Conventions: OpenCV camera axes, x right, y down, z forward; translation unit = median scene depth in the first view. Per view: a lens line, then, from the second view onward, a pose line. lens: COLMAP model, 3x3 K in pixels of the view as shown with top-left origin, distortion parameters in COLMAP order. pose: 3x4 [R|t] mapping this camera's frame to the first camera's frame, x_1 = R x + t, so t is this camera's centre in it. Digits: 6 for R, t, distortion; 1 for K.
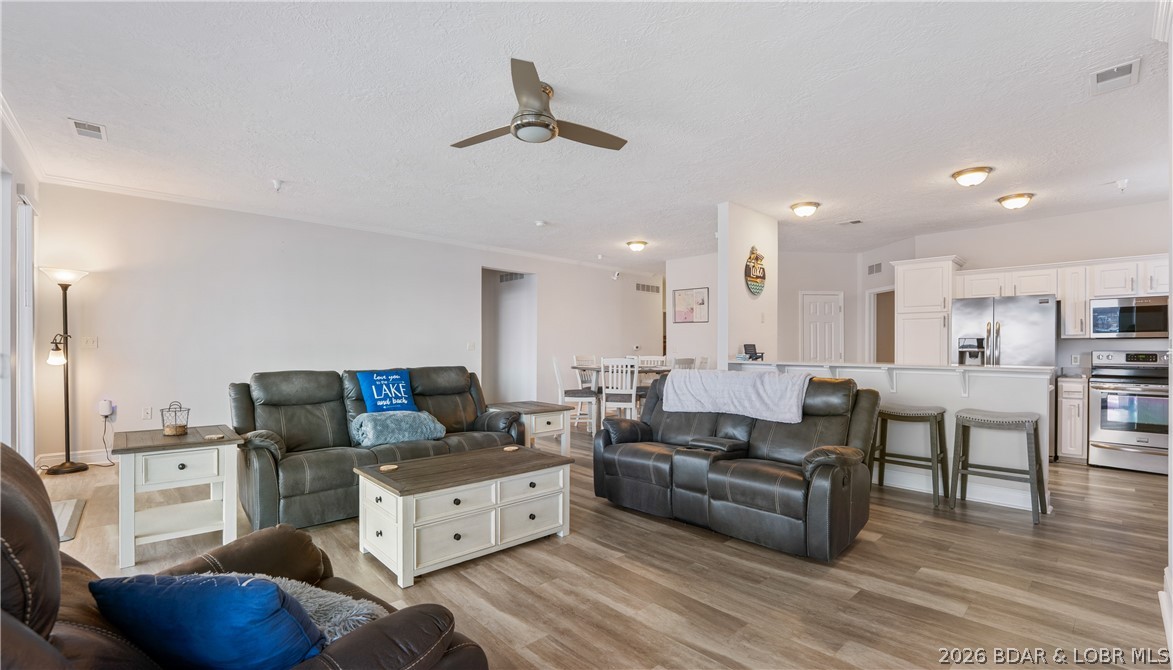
lens RADIAL K [[512.0, 0, 578.5], [0, 512.0, 348.2], [0, 0, 1]] dist [-0.013968, 0.000139]
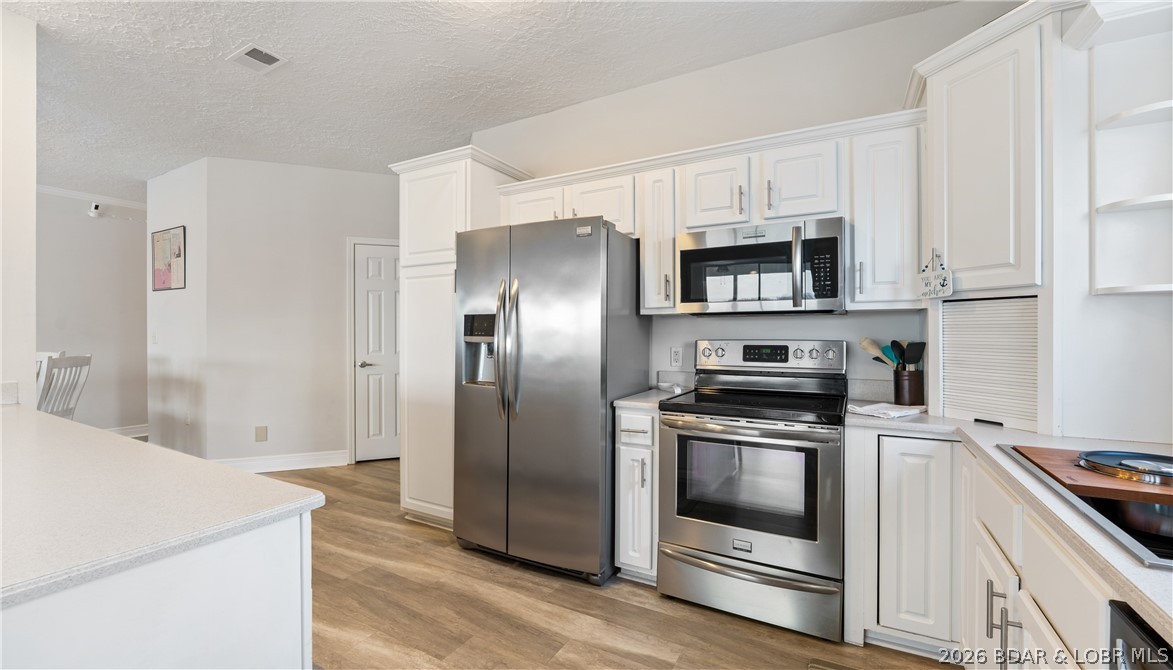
lens RADIAL K [[483.5, 0, 586.5], [0, 483.5, 335.0], [0, 0, 1]] dist [-0.021554, -0.000061]
pose [[0.952136, -0.006346, 0.305608, 0.764659], [0.004780, 0.999971, 0.005874, -0.002962], [-0.305637, -0.004132, 0.952139, 0.569011]]
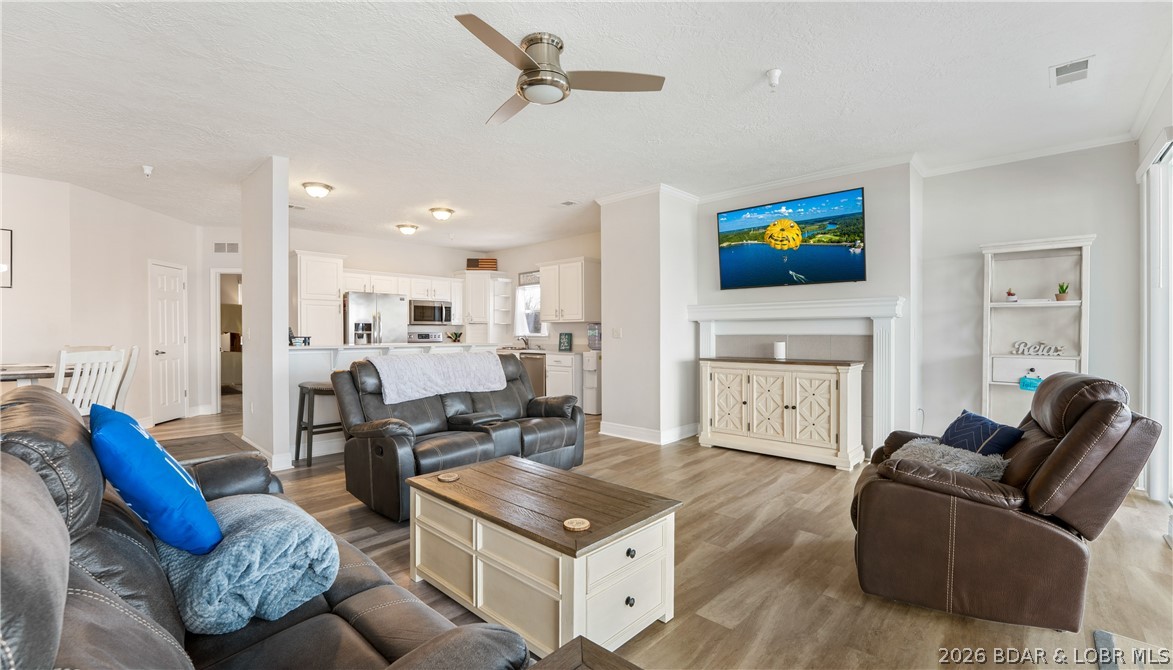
lens RADIAL K [[488.3, 0, 582.8], [0, 488.3, 343.6], [0, 0, 1]] dist [-0.018465, 0.000105]
pose [[-0.072634, -0.028750, 0.996944, -0.525519], [-0.001775, 0.999587, 0.028697, -0.004647], [-0.997357, 0.000315, -0.072655, 0.559344]]
